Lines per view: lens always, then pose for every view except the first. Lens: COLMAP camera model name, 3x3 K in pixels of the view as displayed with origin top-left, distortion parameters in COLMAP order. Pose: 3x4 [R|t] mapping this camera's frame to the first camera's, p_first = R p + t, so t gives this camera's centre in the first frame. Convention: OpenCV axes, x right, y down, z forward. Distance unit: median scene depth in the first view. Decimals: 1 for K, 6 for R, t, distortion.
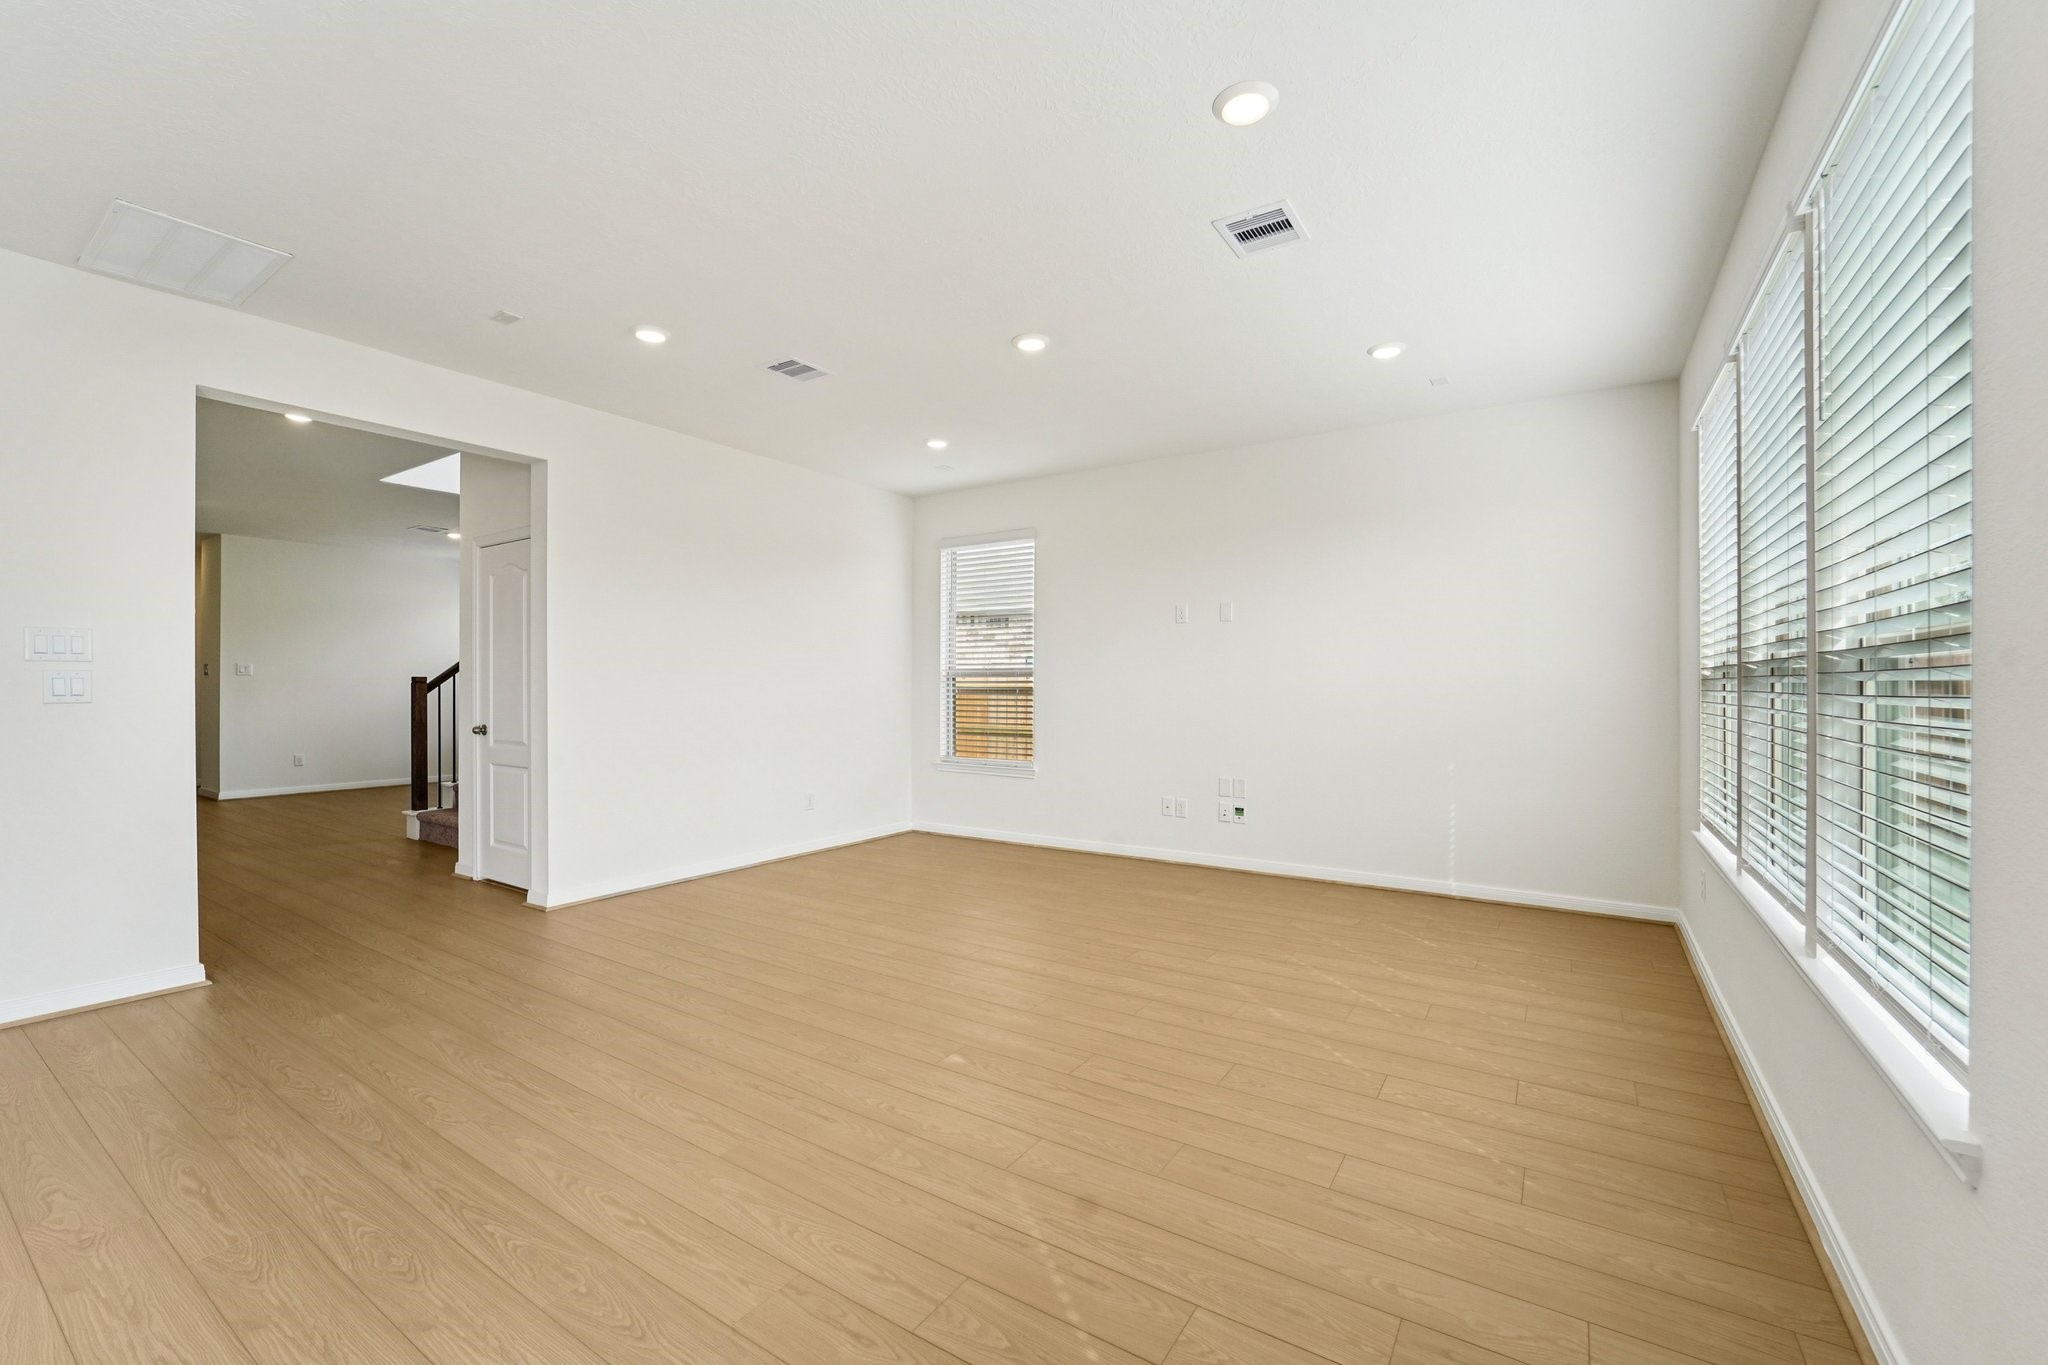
lens RADIAL K [[832.9, 0, 1025.2], [0, 832.9, 687.0], [0, 0, 1]] dist [-0.025201, 0.001914]
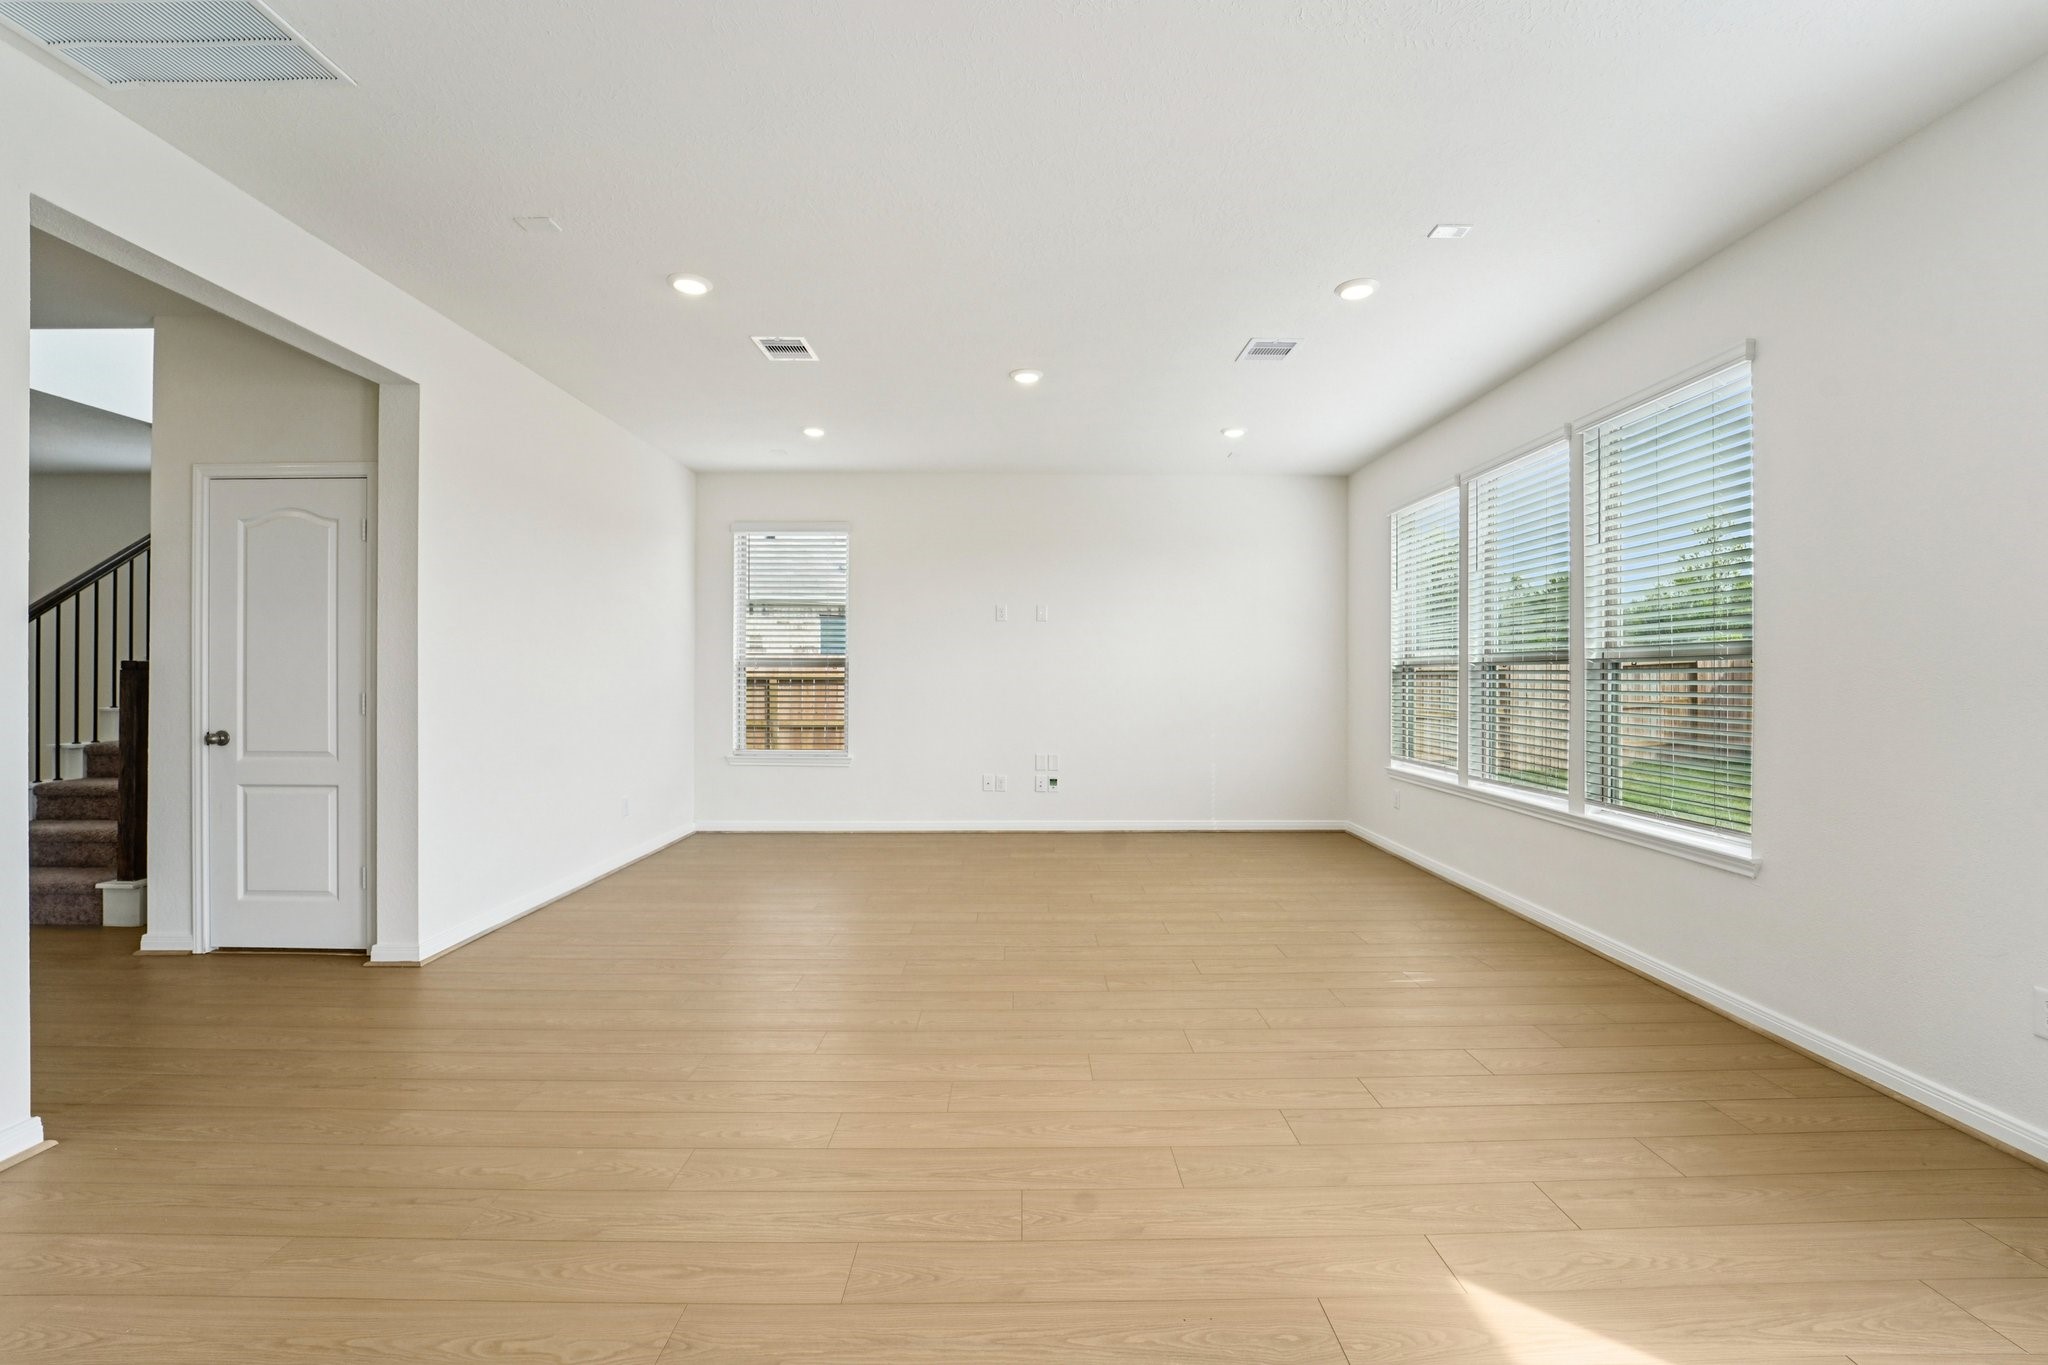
lens RADIAL K [[832.9, 0, 1032.0], [0, 832.9, 673.7], [0, 0, 1]] dist [-0.025201, 0.001914]
pose [[0.831507, 0.000589, 0.555514, -0.566668], [0.000707, 0.999998, -0.002119, -0.002546], [-0.555514, 0.002155, 0.831504, 0.035791]]
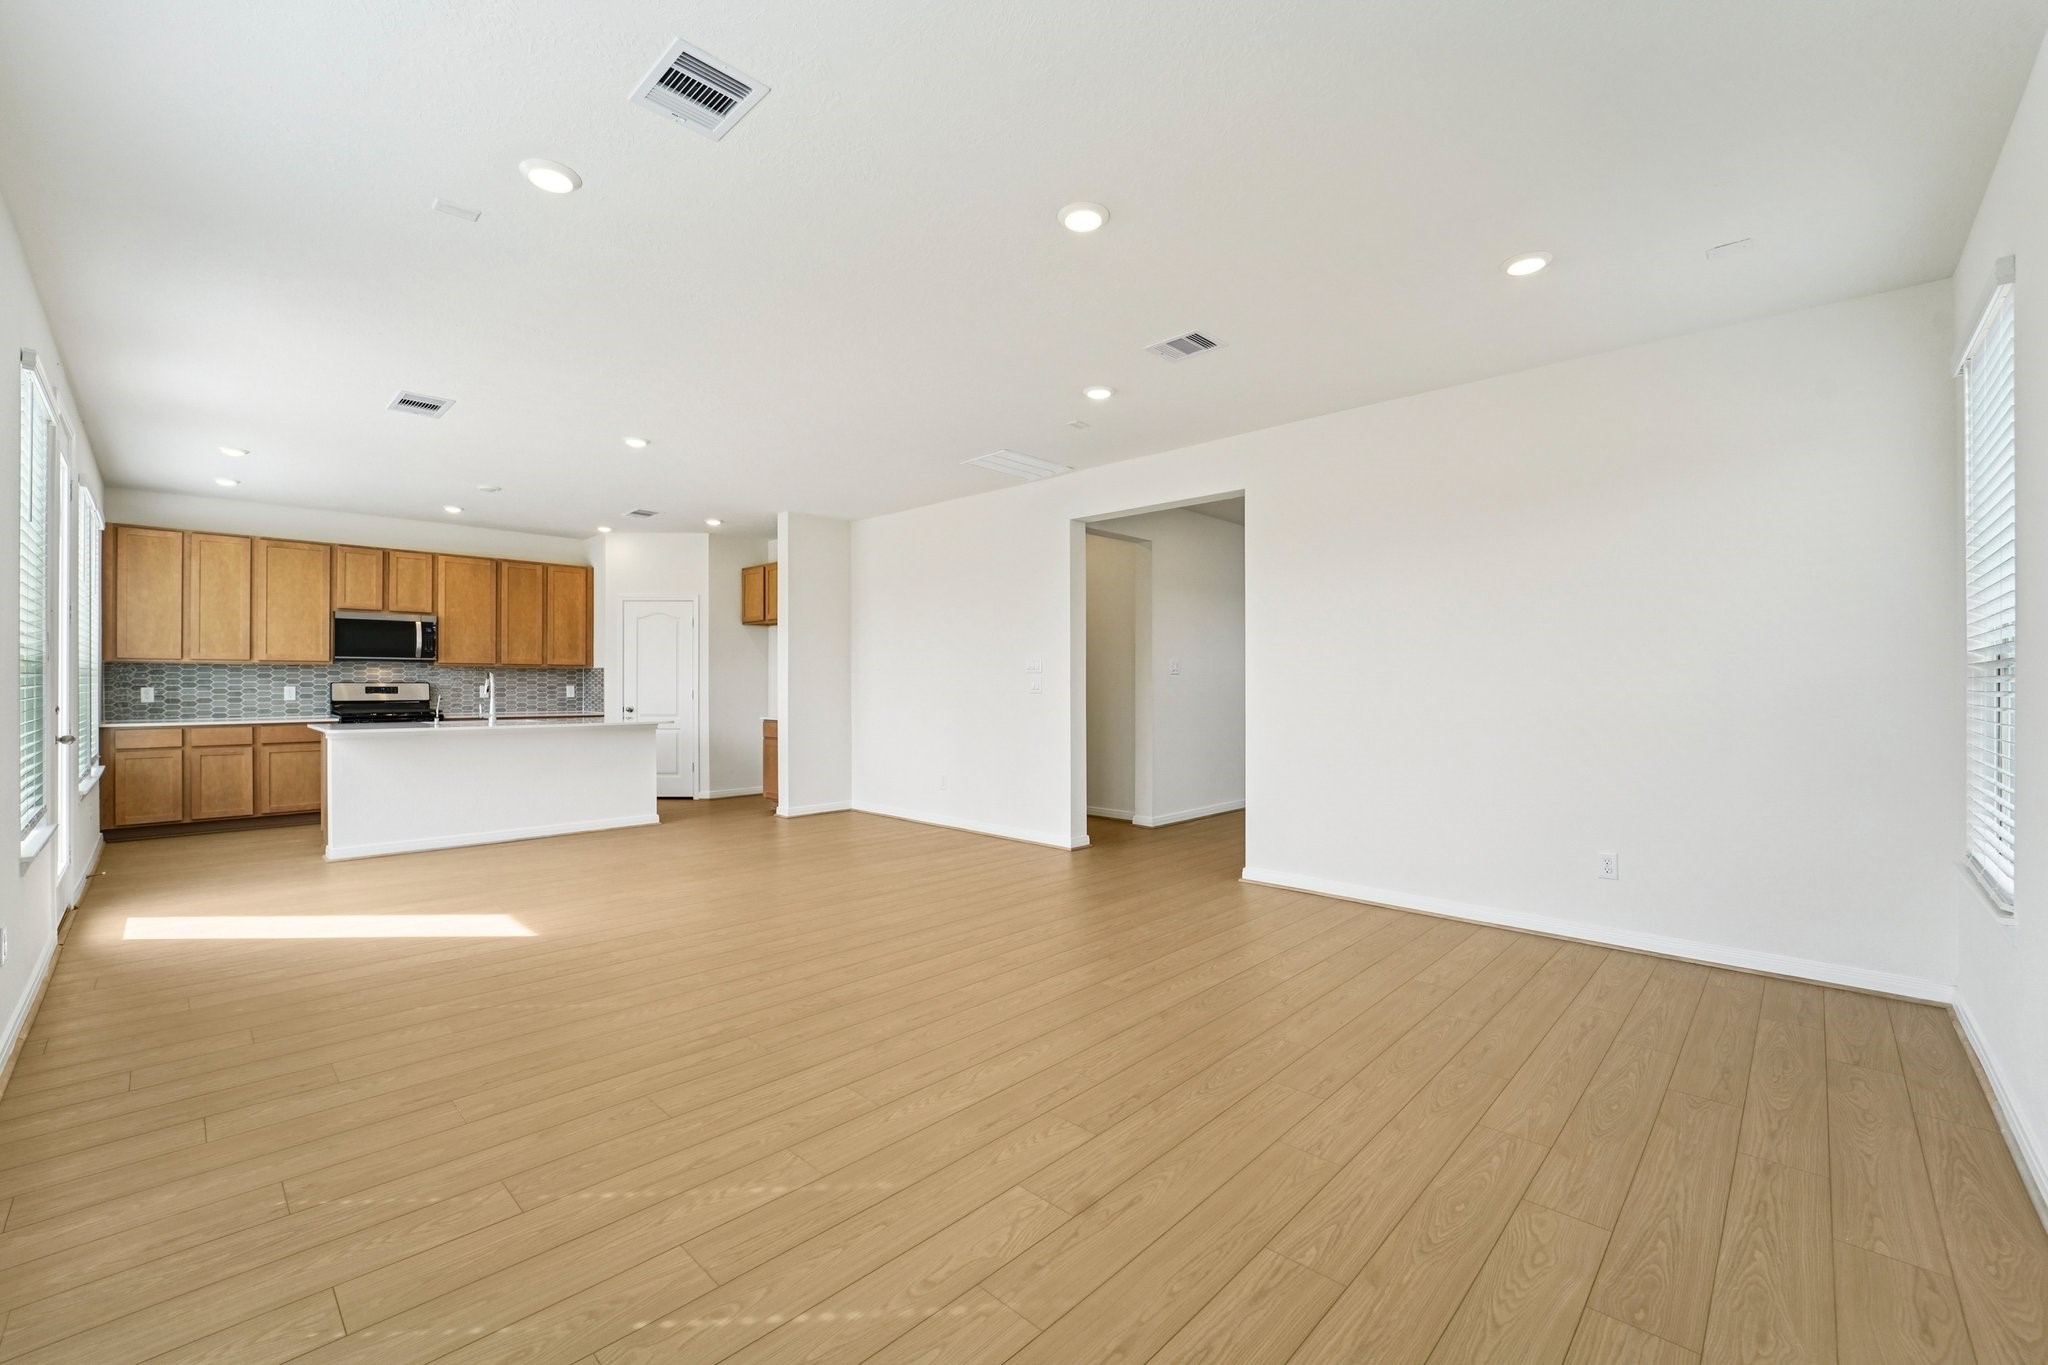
lens RADIAL K [[832.9, 0, 1013.3], [0, 832.9, 690.5], [0, 0, 1]] dist [-0.025201, 0.001914]
pose [[-0.186493, 0.005994, -0.982438, 0.670464], [-0.001690, 0.999978, 0.006422, -0.000556], [0.982455, 0.002858, -0.186479, 0.978814]]
